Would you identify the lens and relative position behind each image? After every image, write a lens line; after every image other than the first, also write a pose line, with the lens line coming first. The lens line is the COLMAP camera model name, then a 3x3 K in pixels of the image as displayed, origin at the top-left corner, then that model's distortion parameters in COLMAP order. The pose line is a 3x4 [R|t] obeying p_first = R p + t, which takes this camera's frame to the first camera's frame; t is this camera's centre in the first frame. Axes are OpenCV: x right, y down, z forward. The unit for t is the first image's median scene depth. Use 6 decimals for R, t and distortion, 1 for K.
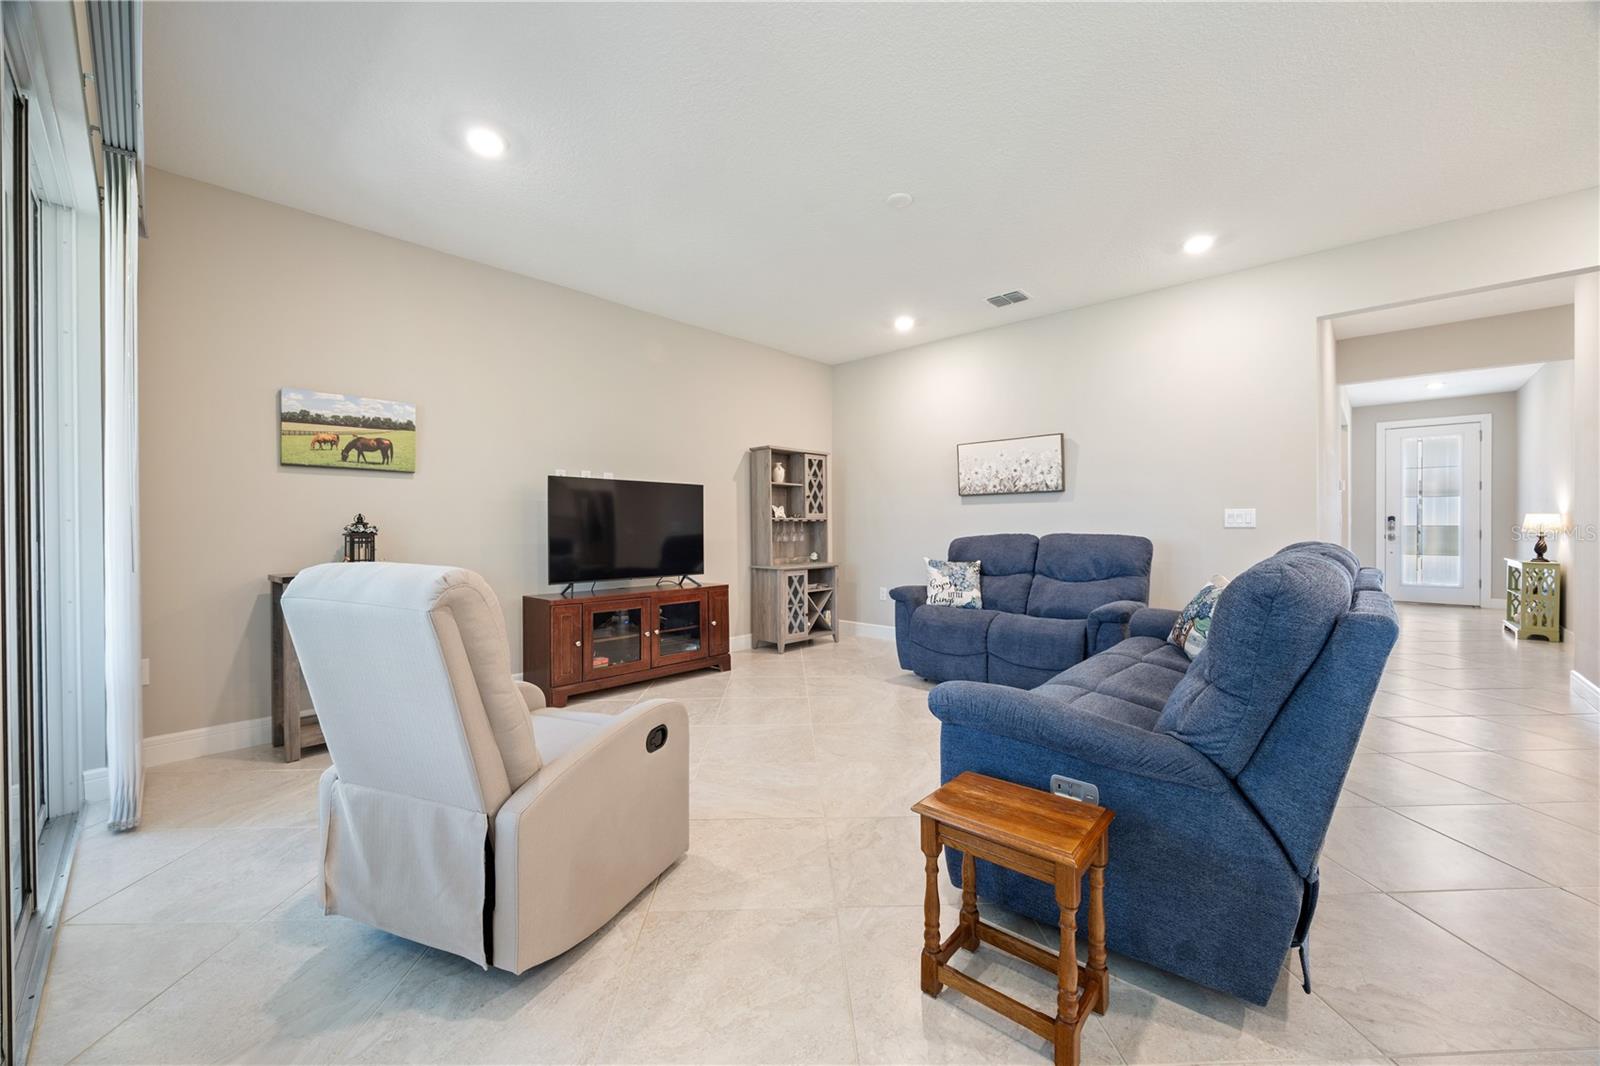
lens RADIAL K [[611.8, 0, 803.9], [0, 611.8, 529.4], [0, 0, 1]] dist [-0.003349, -0.000220]
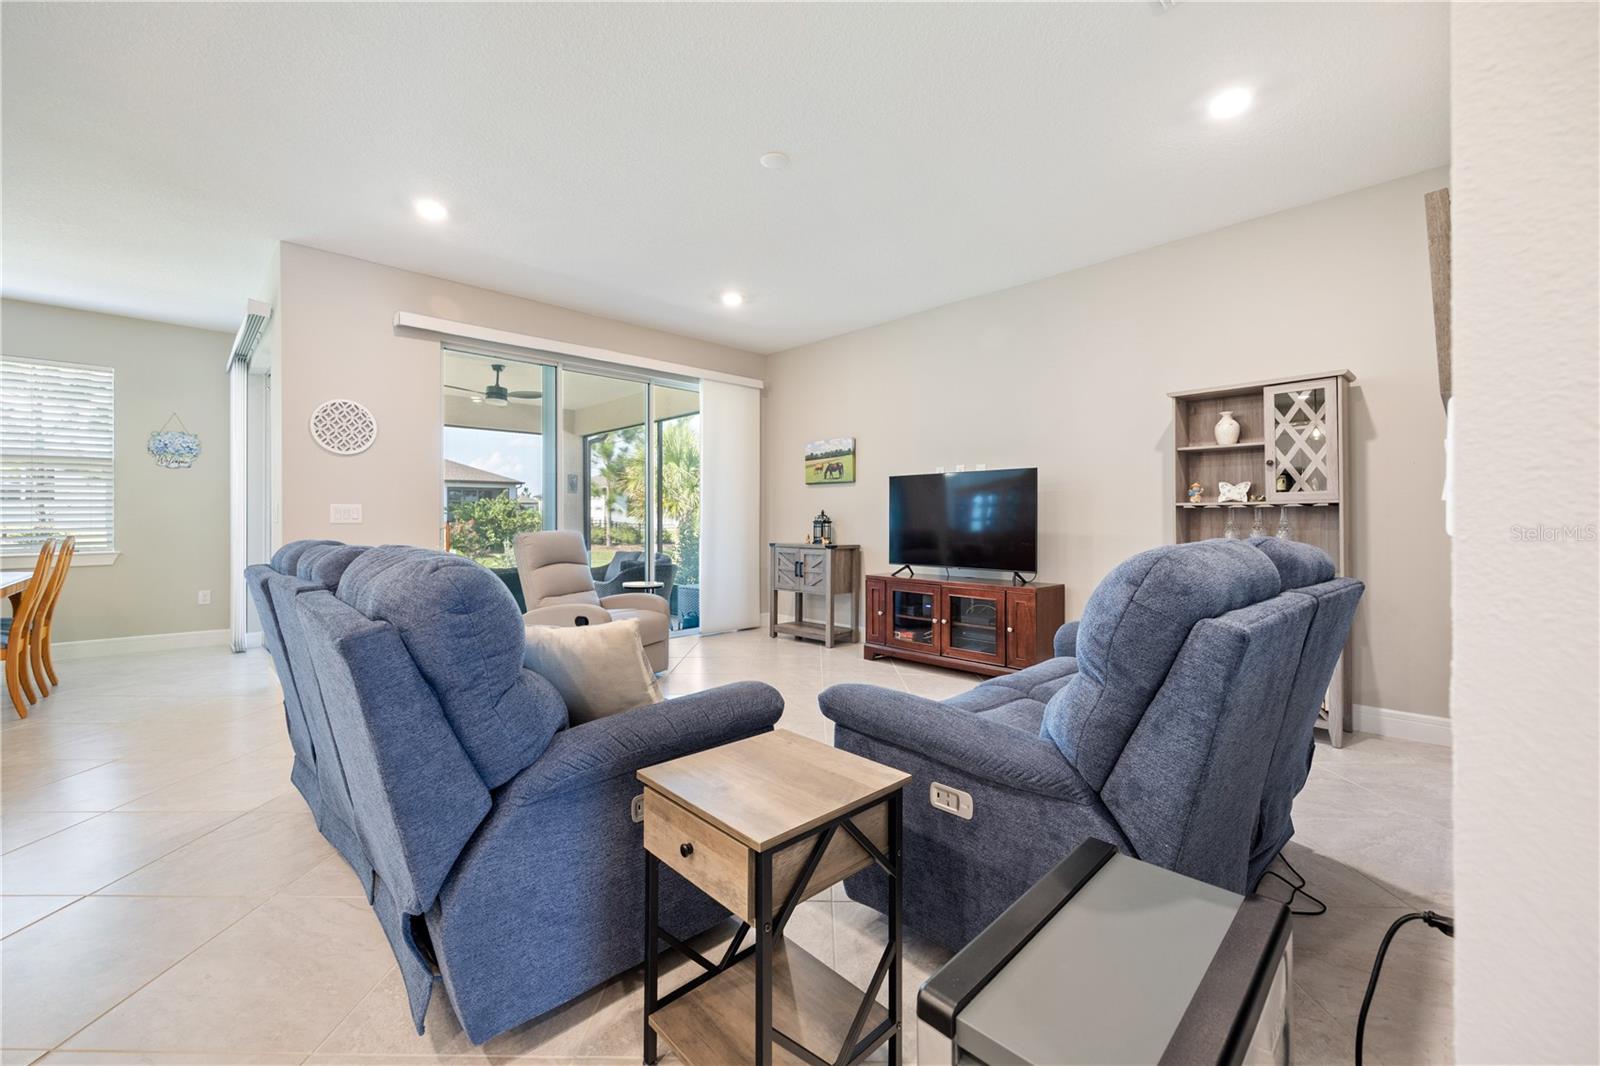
lens RADIAL K [[649.4, 0, 803.3], [0, 649.4, 516.9], [0, 0, 1]] dist [0.007082, -0.000045]
pose [[-0.050185, 0.002092, -0.998738, 0.702204], [0.000306, 0.999998, 0.002080, -0.006312], [0.998740, -0.000201, -0.050186, 0.680412]]
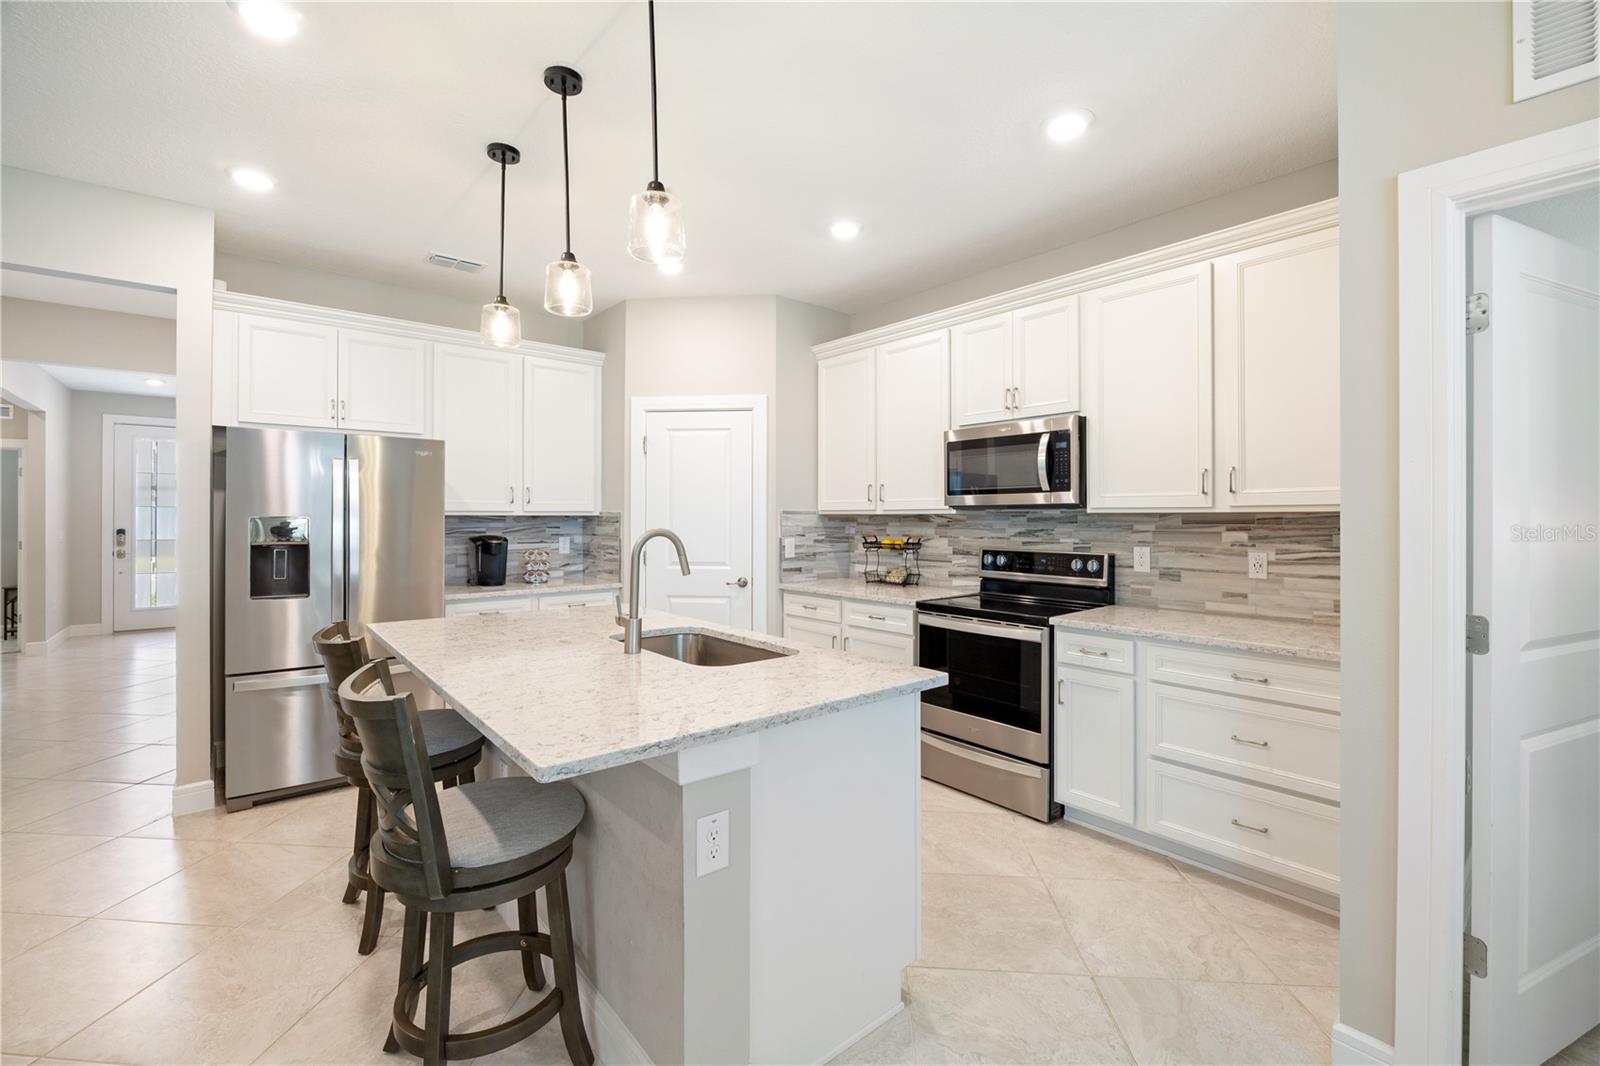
lens RADIAL K [[679.6, 0, 799.5], [0, 679.6, 514.9], [0, 0, 1]] dist [-0.013475, 0.000221]
pose [[0.117731, 0.007523, 0.993017, 0.272946], [0.003303, 0.999963, -0.007967, -0.050688], [-0.993040, 0.004218, 0.117702, -0.043905]]
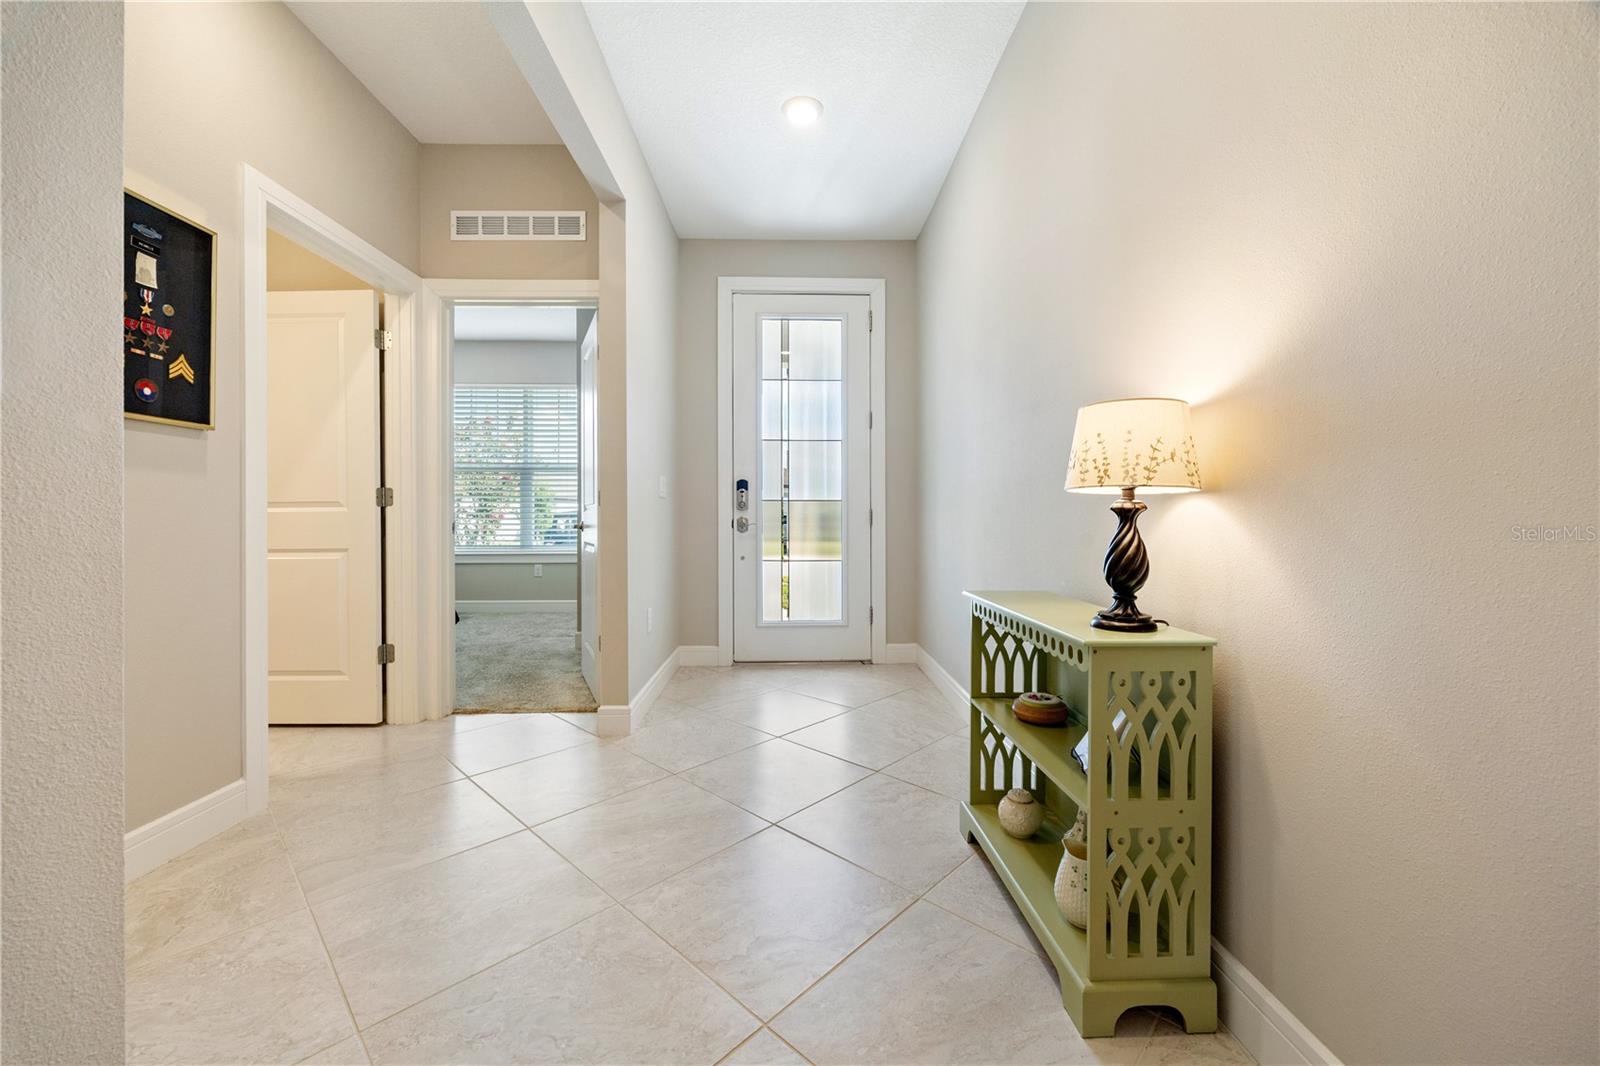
lens RADIAL K [[623.8, 0, 800.3], [0, 623.8, 523.1], [0, 0, 1]] dist [-0.002875, -0.000117]
pose [[0.715372, -0.004497, 0.698730, 1.097170], [0.003252, 0.999990, 0.003107, 0.016843], [-0.698737, 0.000050, 0.715379, 1.040827]]
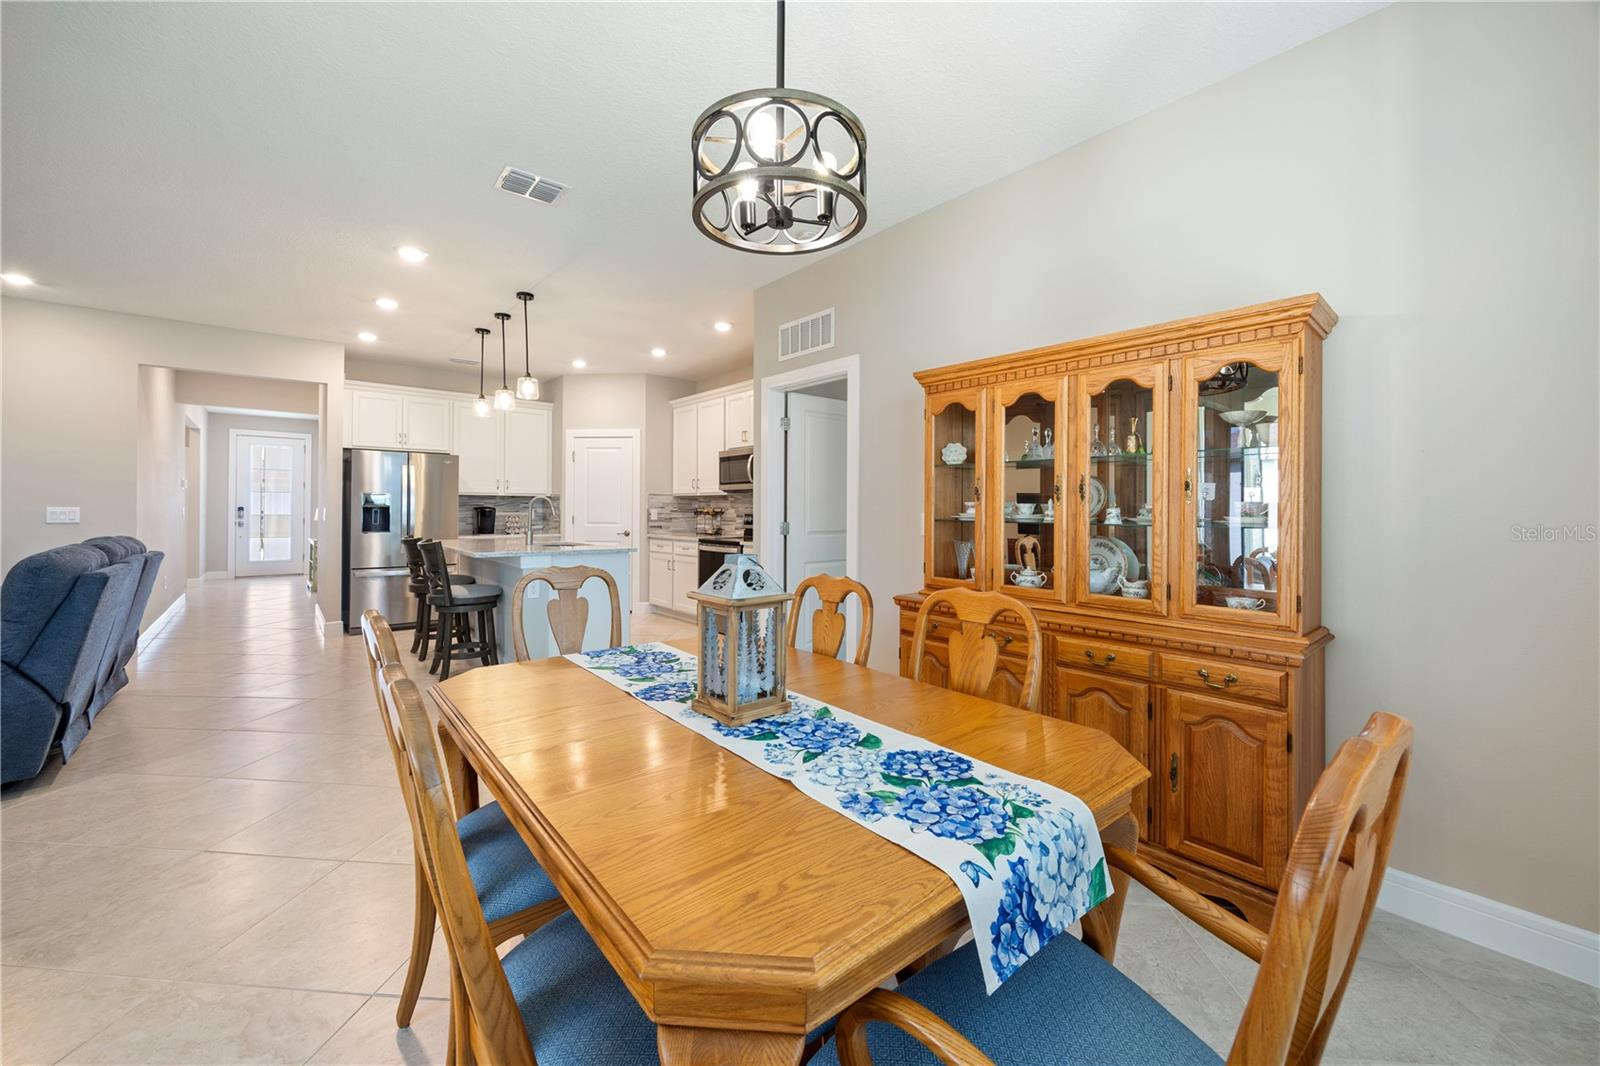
lens RADIAL K [[625.7, 0, 803.0], [0, 625.7, 505.7], [0, 0, 1]] dist [-0.000940, -0.000240]
pose [[0.114718, 0.011168, 0.993335, -0.248279], [-0.001696, 0.999938, -0.011046, -0.020108], [-0.993397, -0.000418, 0.114730, -0.432547]]
